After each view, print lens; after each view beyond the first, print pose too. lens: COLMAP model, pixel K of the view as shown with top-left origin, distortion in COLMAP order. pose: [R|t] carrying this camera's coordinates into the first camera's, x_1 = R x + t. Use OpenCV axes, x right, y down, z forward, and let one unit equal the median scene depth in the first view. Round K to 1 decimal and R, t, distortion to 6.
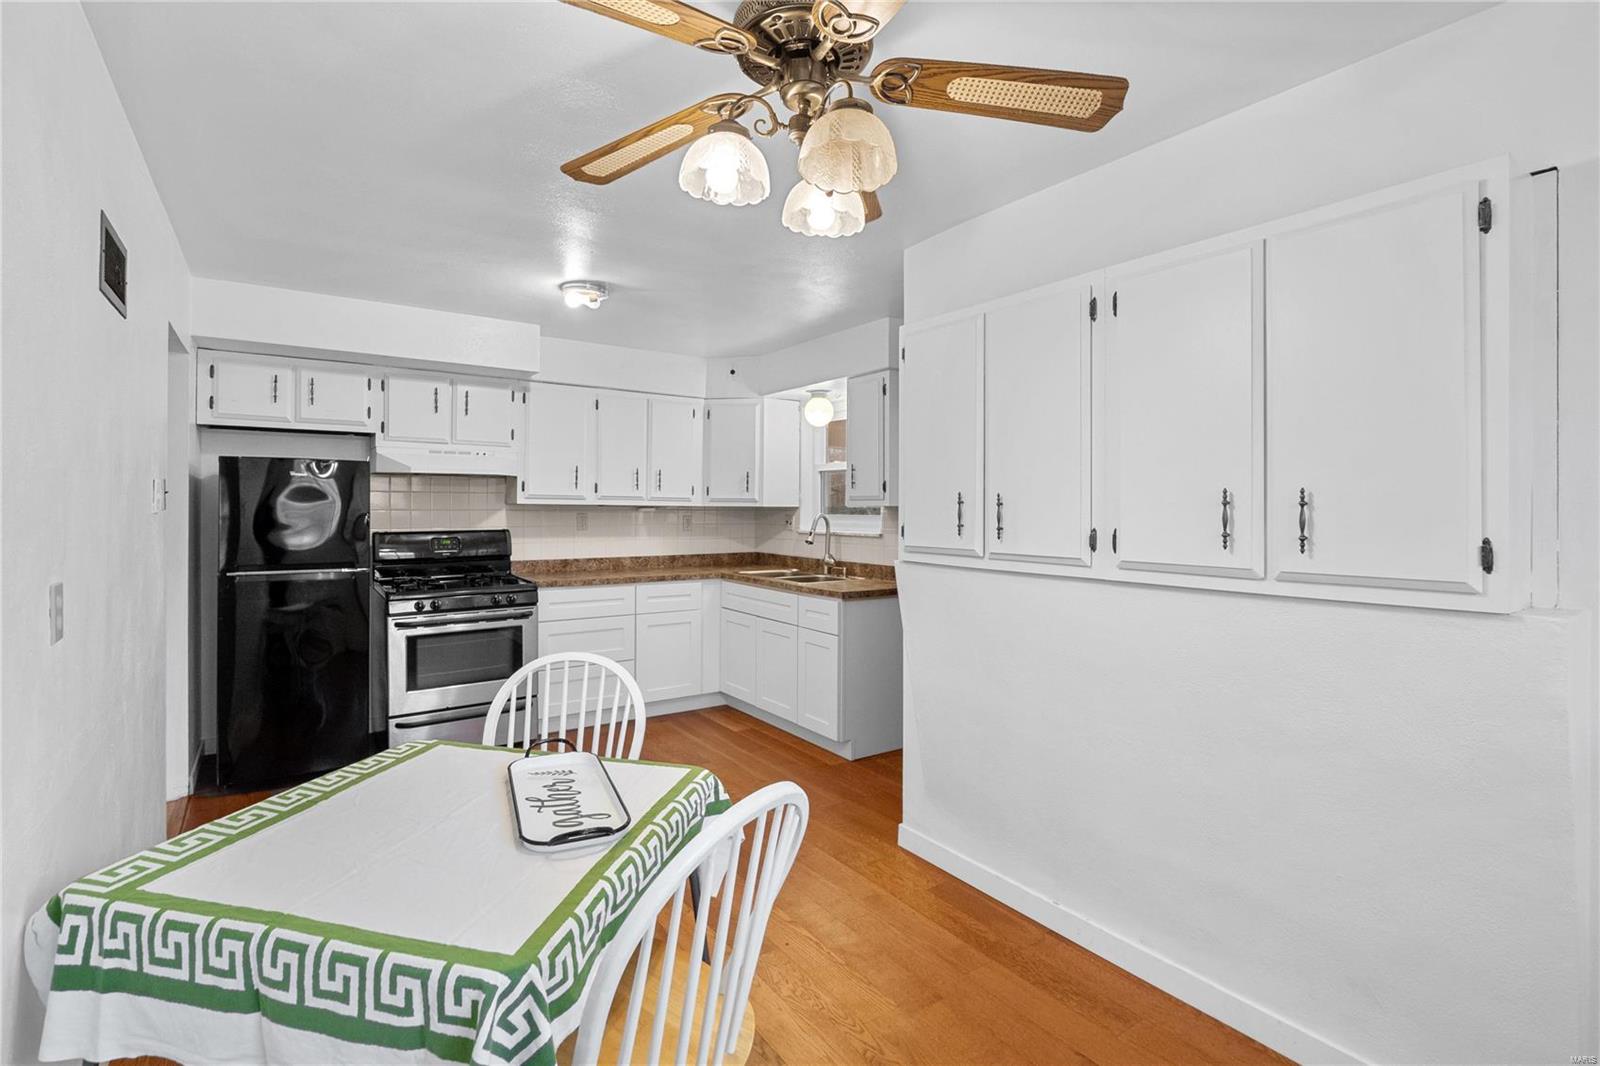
lens RADIAL K [[769.8, 0, 802.6], [0, 769.8, 518.7], [0, 0, 1]] dist [-0.010468, -0.001303]
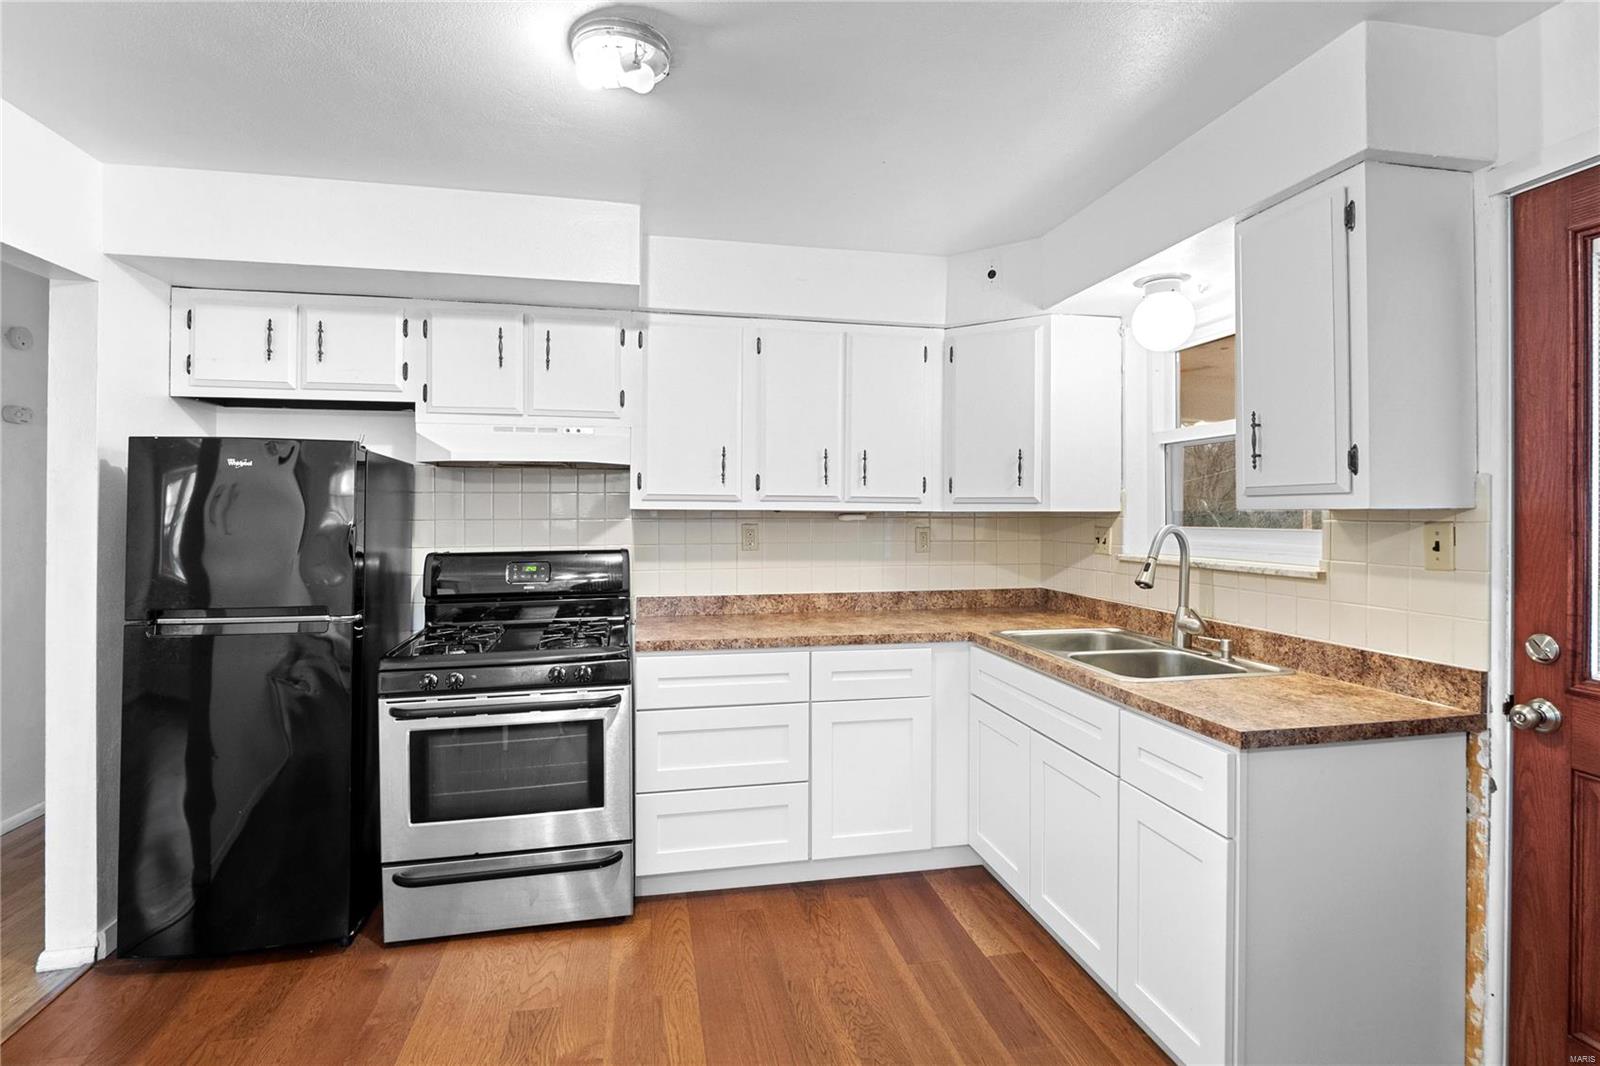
lens RADIAL K [[769.8, 0, 795.3], [0, 769.8, 511.3], [0, 0, 1]] dist [-0.010468, -0.001303]
pose [[0.918408, -0.006162, -0.395588, -0.001364], [-0.000811, 0.999847, -0.017456, -0.006736], [0.395635, 0.016352, 0.918262, 0.455954]]
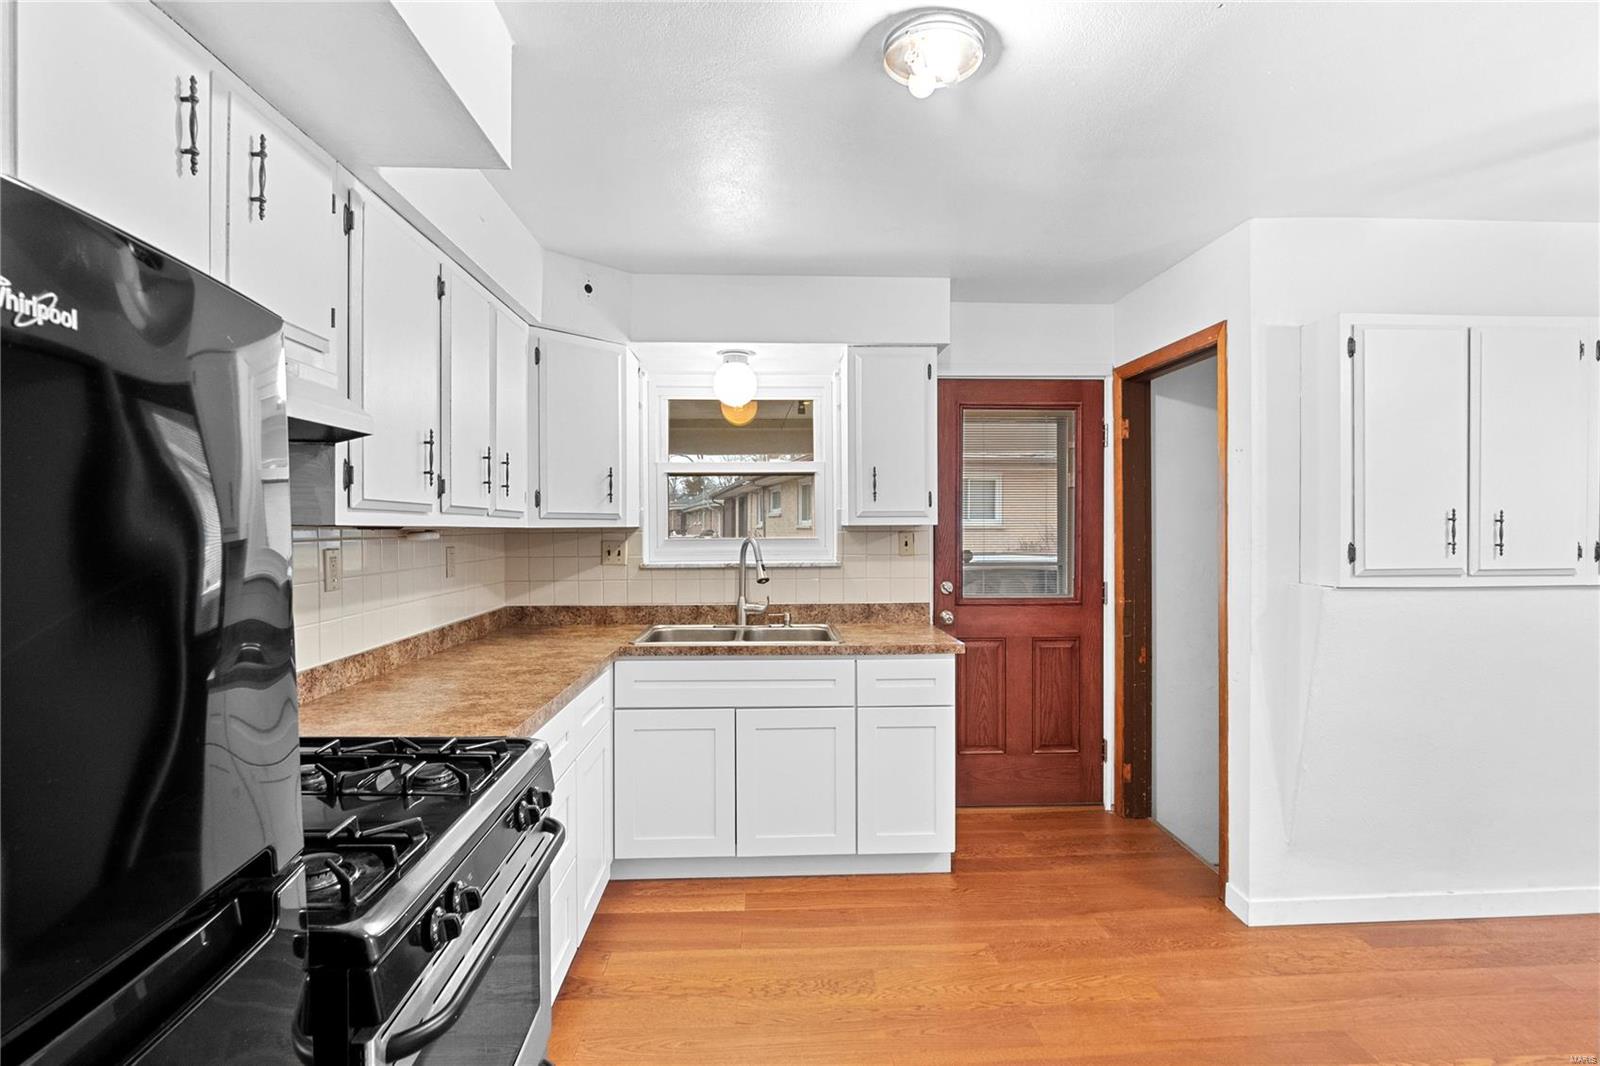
lens RADIAL K [[769.8, 0, 805.1], [0, 769.8, 532.6], [0, 0, 1]] dist [-0.010468, -0.001303]
pose [[0.517161, -0.015944, 0.855740, -0.527308], [0.019842, 0.999781, 0.006636, -0.013701], [-0.855658, 0.013548, 0.517364, 0.615994]]
